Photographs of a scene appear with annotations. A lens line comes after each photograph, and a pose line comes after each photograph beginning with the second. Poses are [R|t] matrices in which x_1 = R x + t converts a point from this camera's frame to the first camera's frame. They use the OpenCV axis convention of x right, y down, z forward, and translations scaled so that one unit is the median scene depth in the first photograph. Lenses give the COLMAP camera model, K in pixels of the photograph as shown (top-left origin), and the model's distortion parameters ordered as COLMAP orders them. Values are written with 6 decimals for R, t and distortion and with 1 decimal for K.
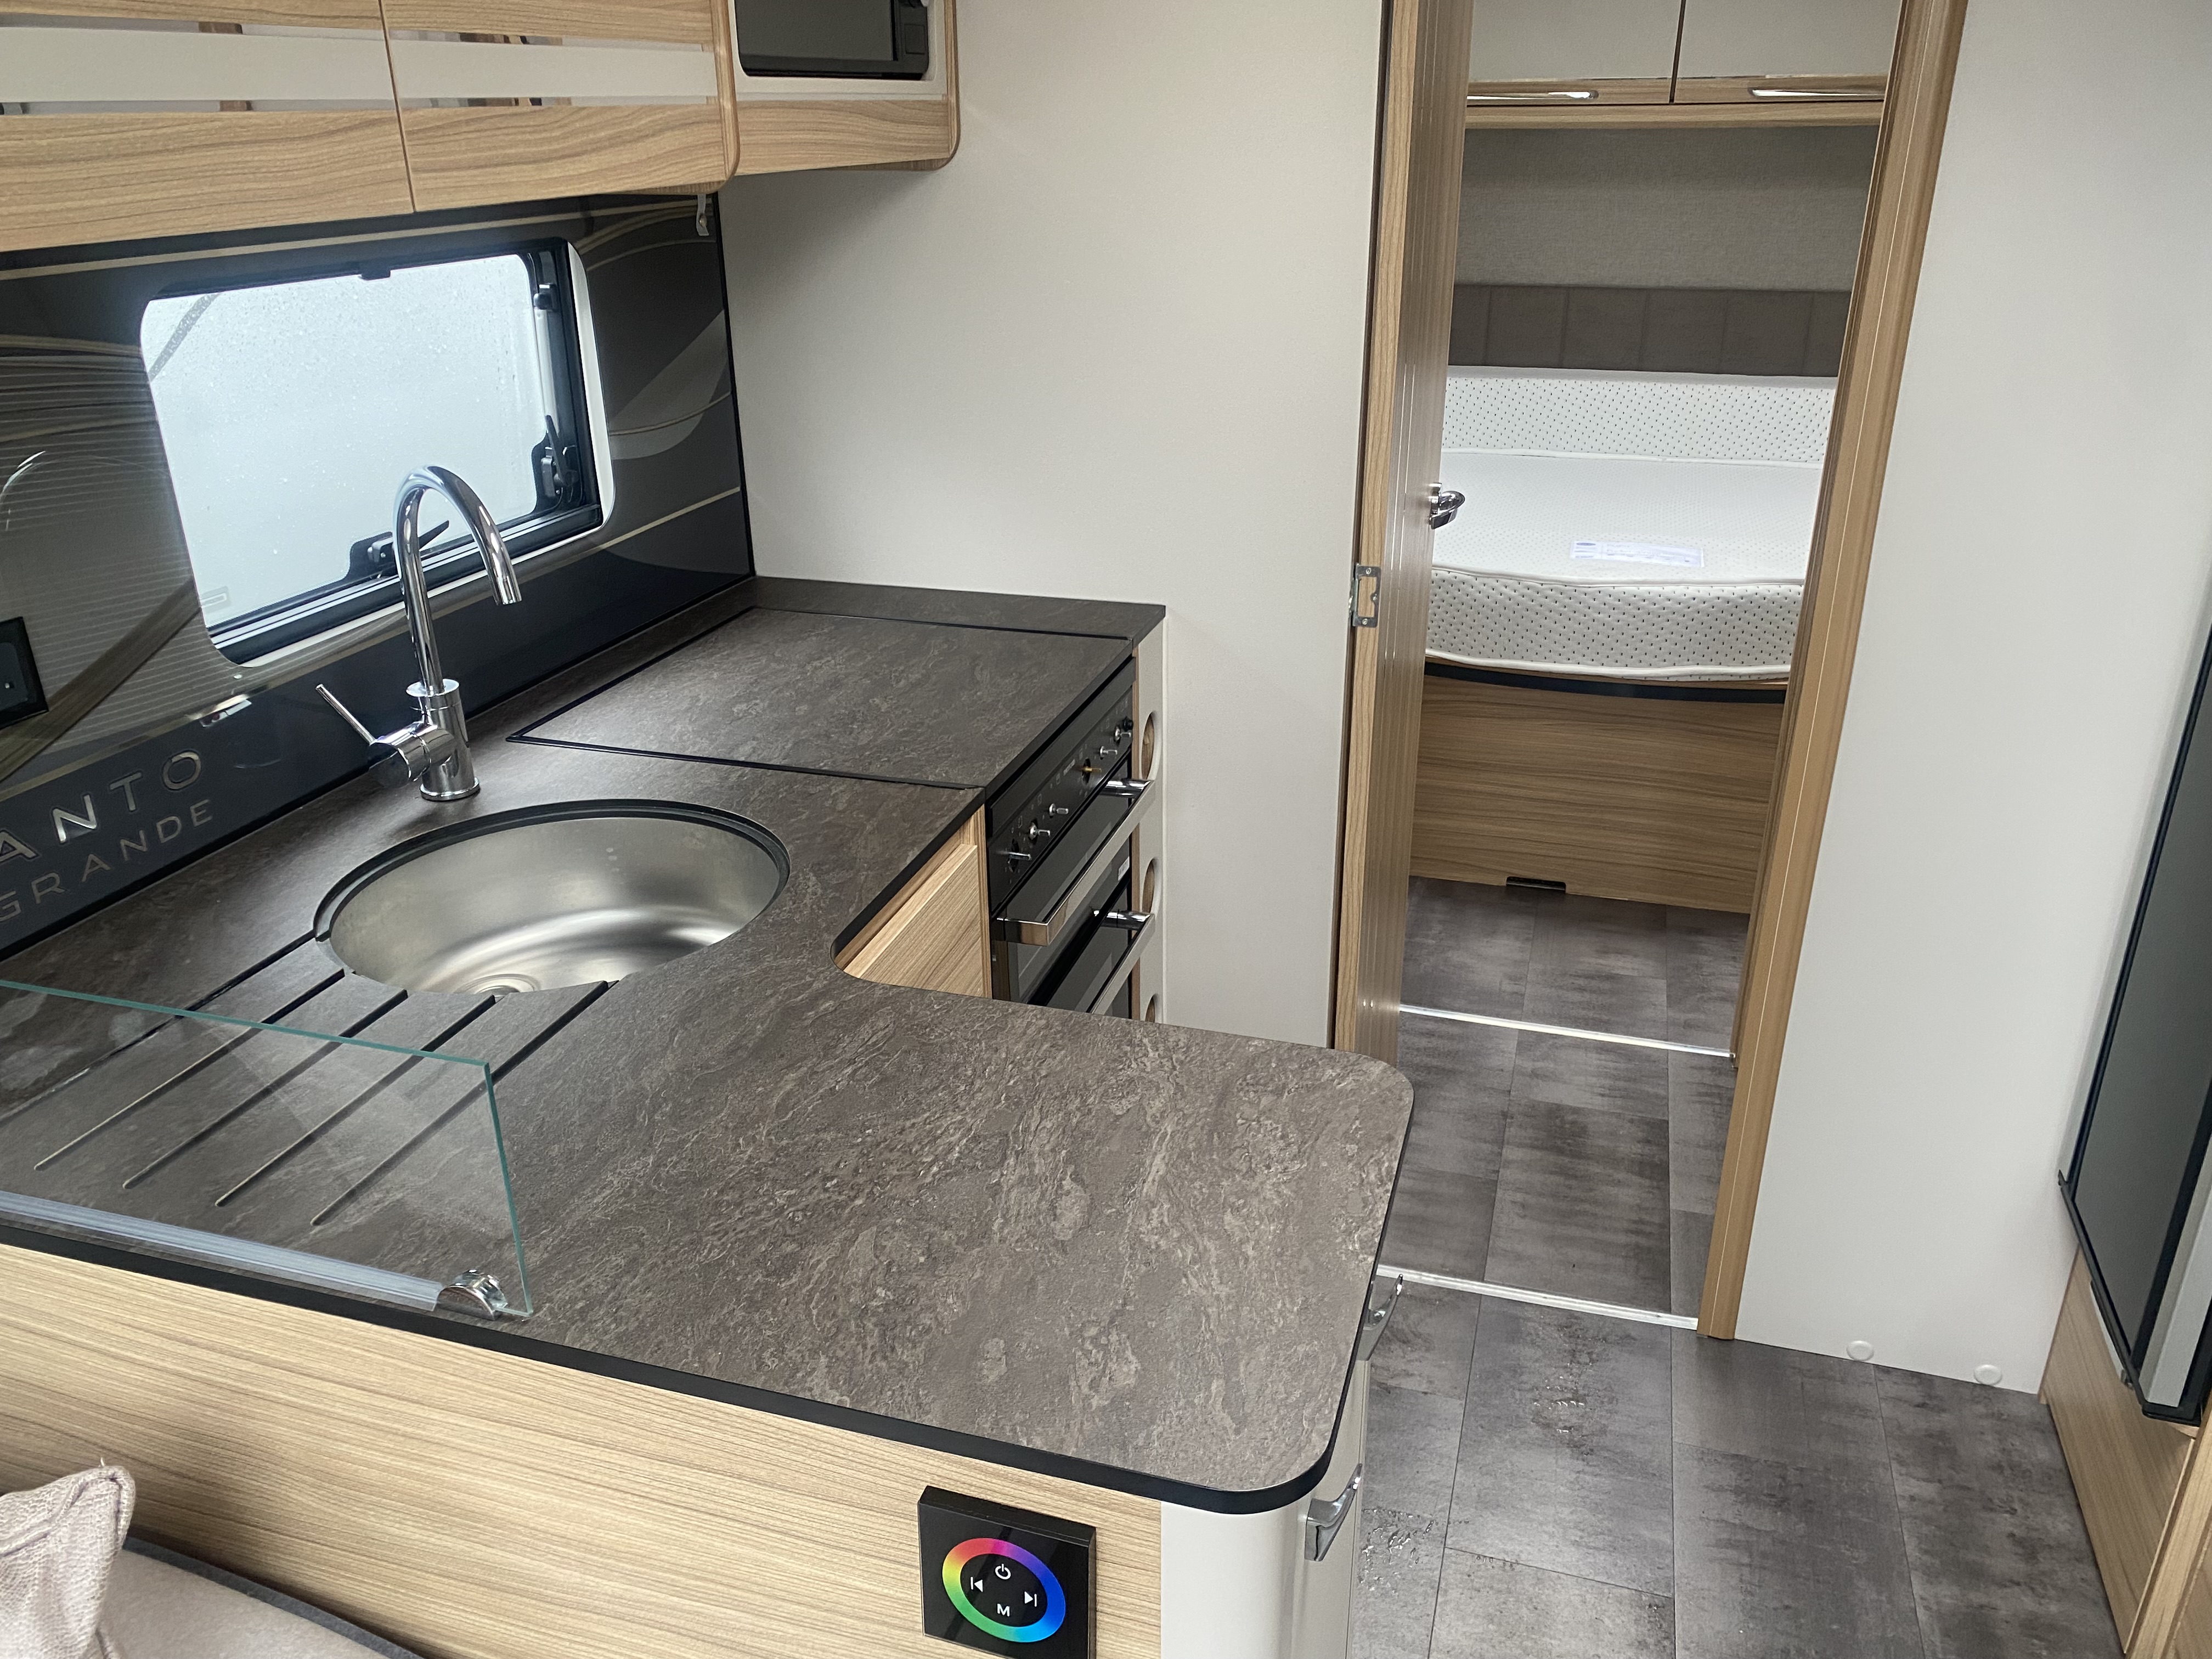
lens RADIAL K [[1689.6, 0, 1106.0], [0, 1689.6, 829.5], [0, 0, 1]] dist [0.006363, 0.011073]
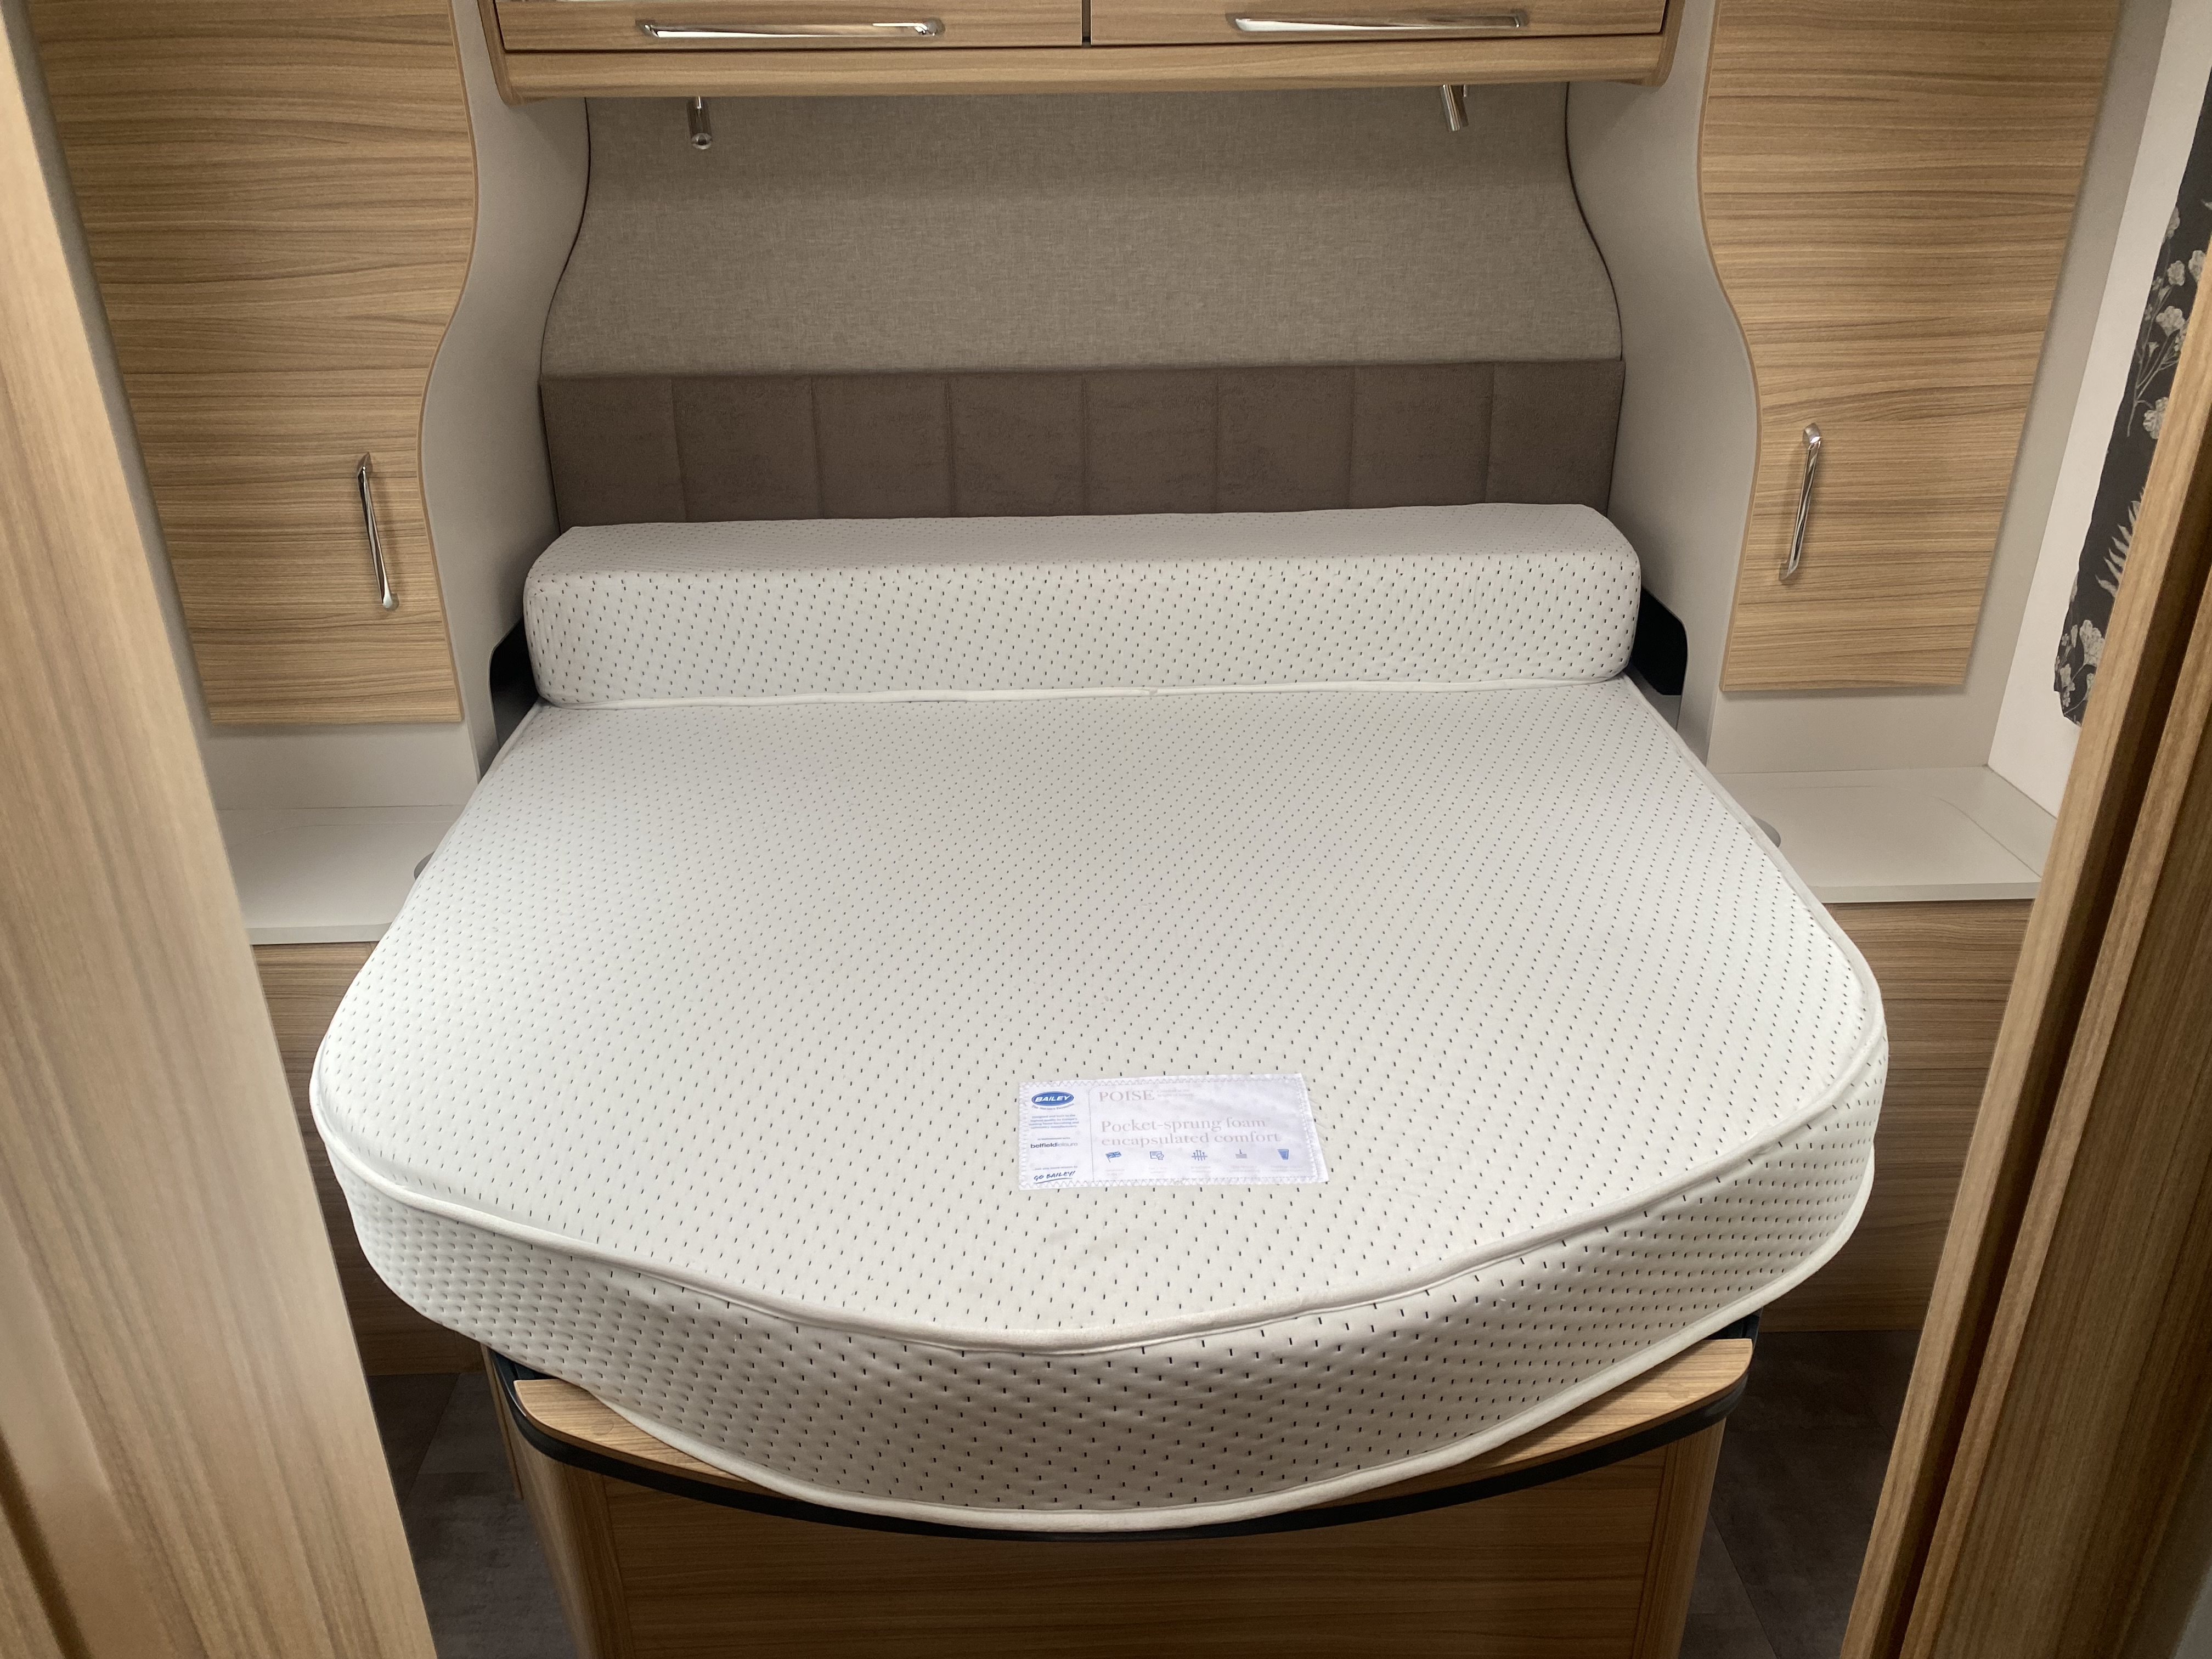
lens RADIAL K [[1682.2, 0, 1106.0], [0, 1682.2, 829.5], [0, 0, 1]] dist [0.124548, -0.277827]
pose [[0.945338, -0.148687, 0.290222, 0.156293], [0.134335, 0.988539, 0.068882, -0.230804], [-0.297138, -0.026130, 0.954477, 0.504071]]
